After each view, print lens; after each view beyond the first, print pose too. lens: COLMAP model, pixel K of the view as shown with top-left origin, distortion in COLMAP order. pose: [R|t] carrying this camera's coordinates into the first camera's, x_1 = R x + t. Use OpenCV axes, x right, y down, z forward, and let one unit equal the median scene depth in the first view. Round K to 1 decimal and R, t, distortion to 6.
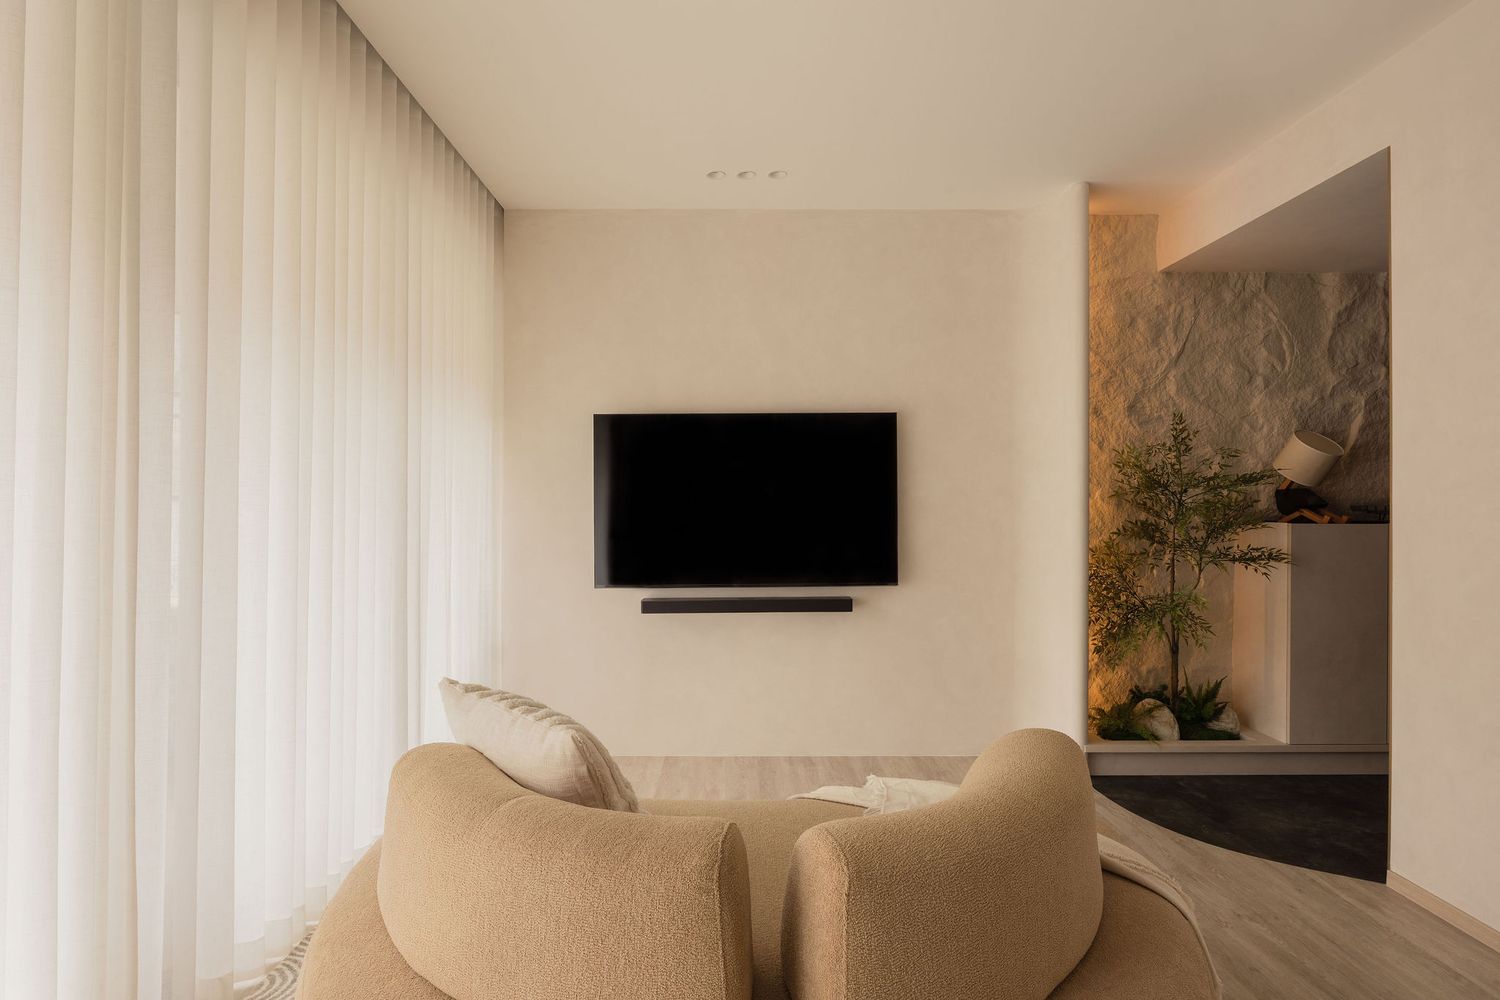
lens RADIAL K [[817.2, 0, 749.7], [0, 817.2, 506.8], [0, 0, 1]] dist [-0.002141, -0.000518]
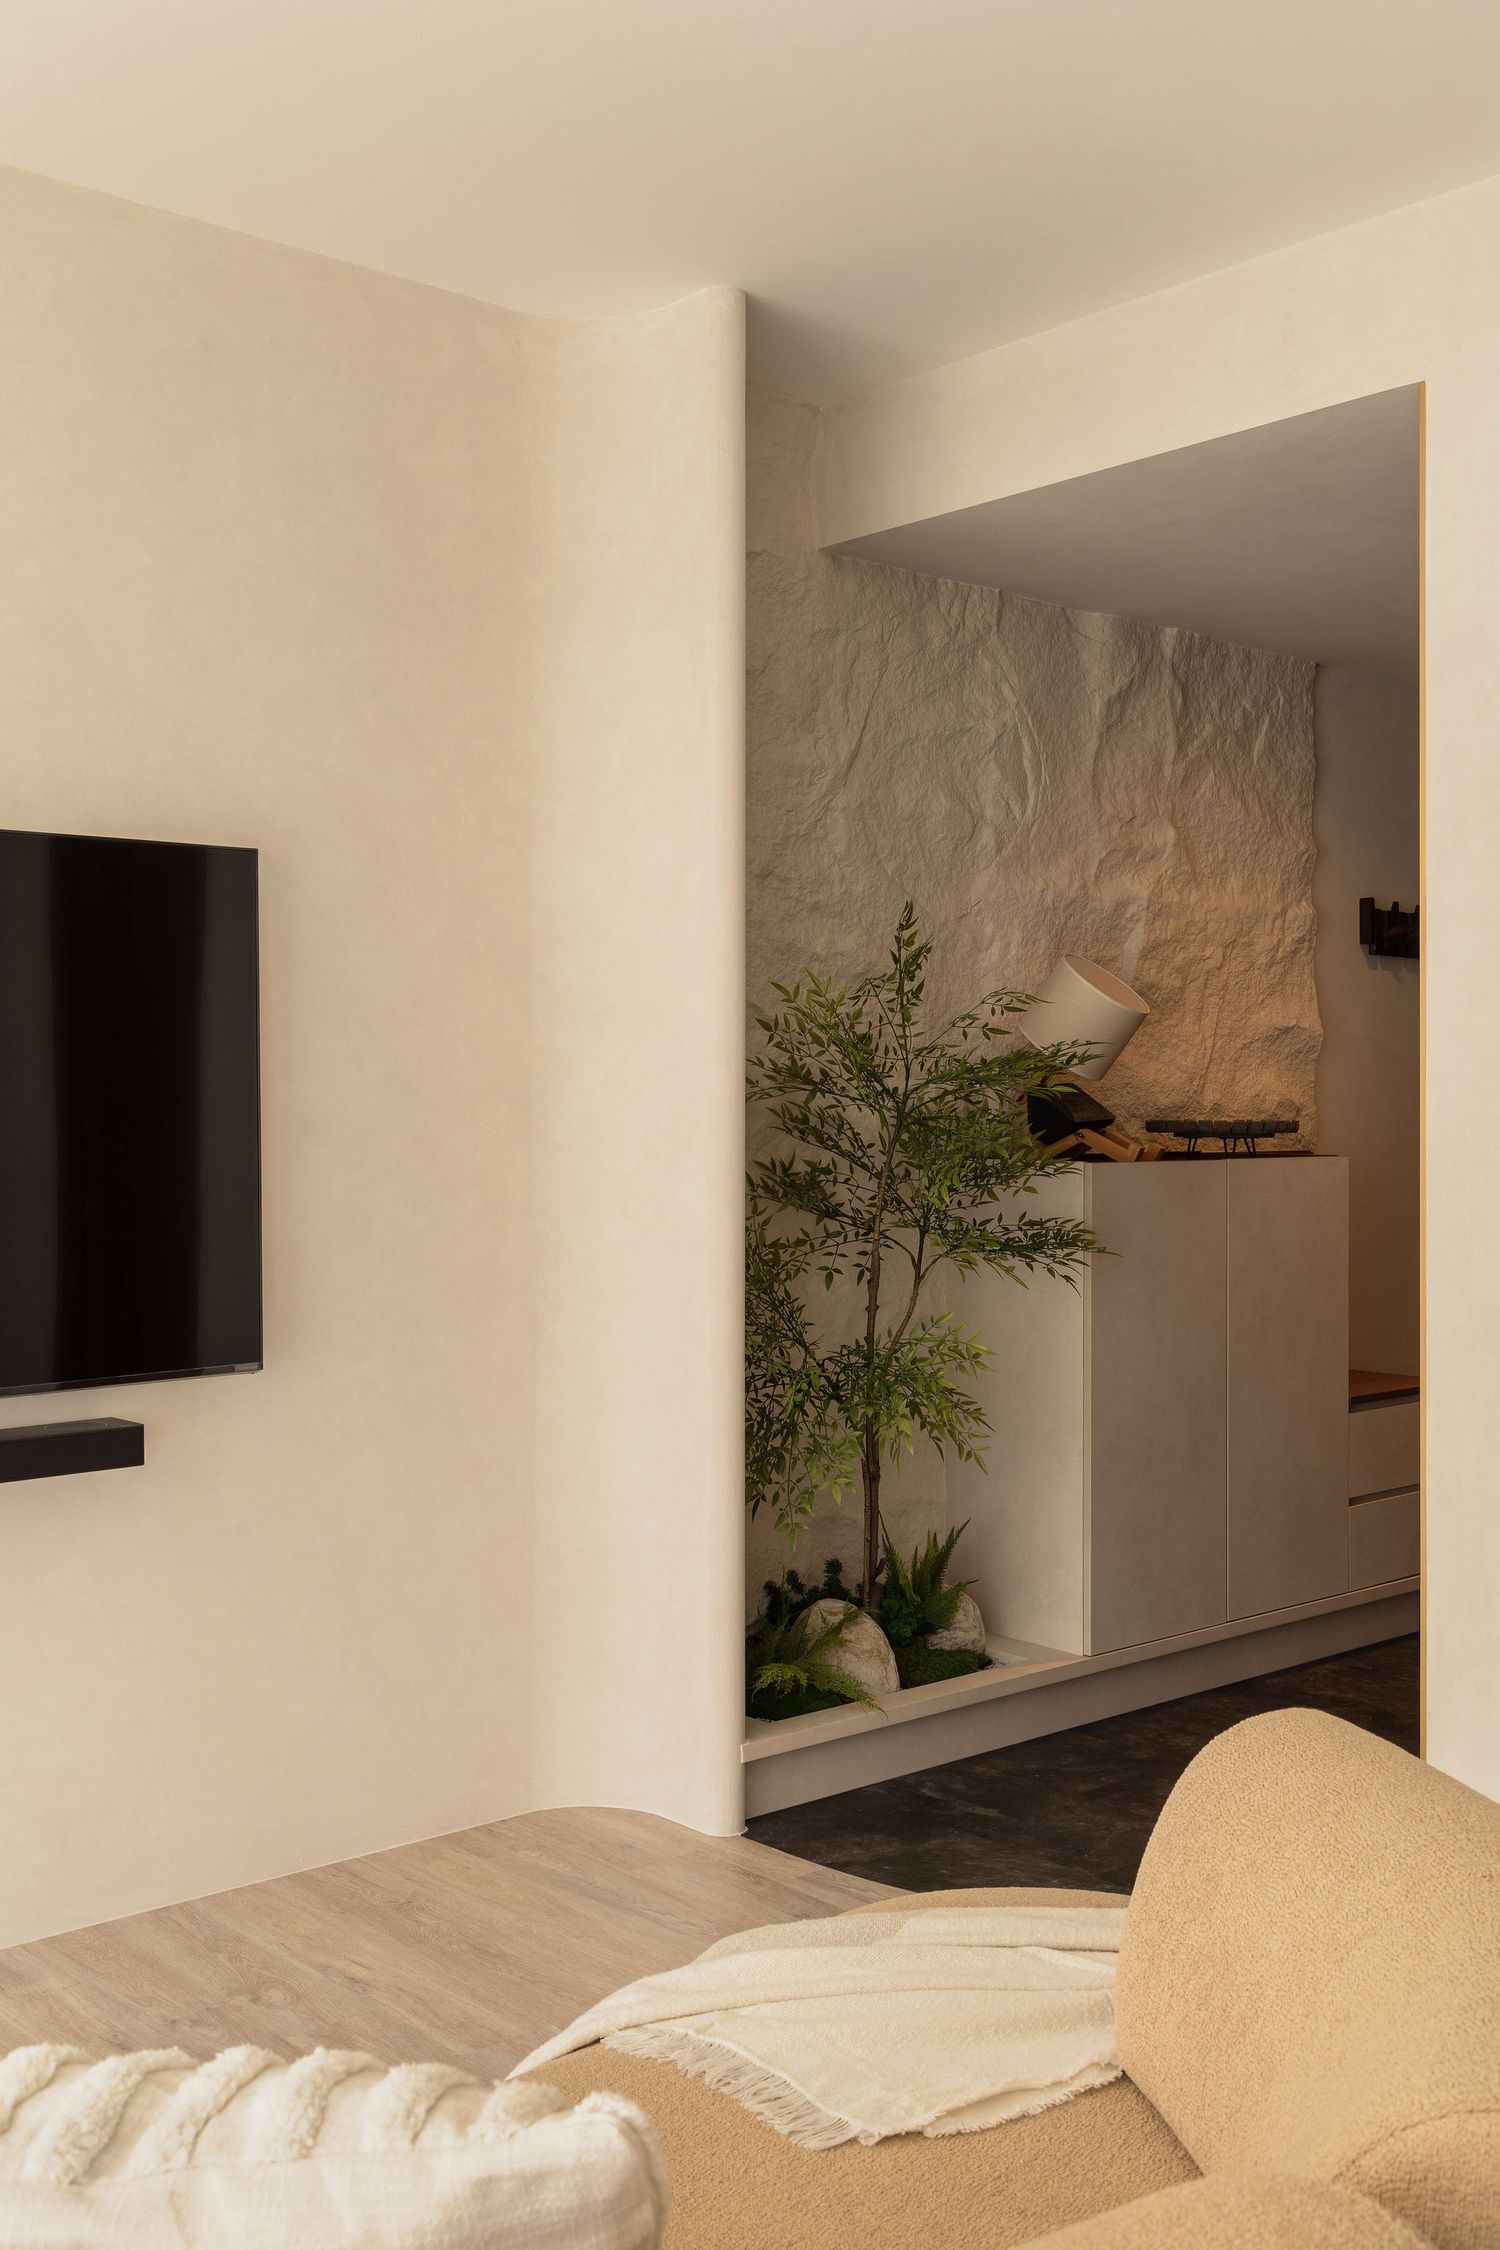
lens RADIAL K [[2247.0, 0, 750.4], [0, 2247.0, 1113.1], [0, 0, 1]] dist [0.022300, 0.000000]
pose [[0.753786, -0.004277, 0.657106, -0.264708], [0.003205, 0.999991, 0.002832, -0.009977], [-0.657112, -0.000028, 0.753793, 0.176533]]
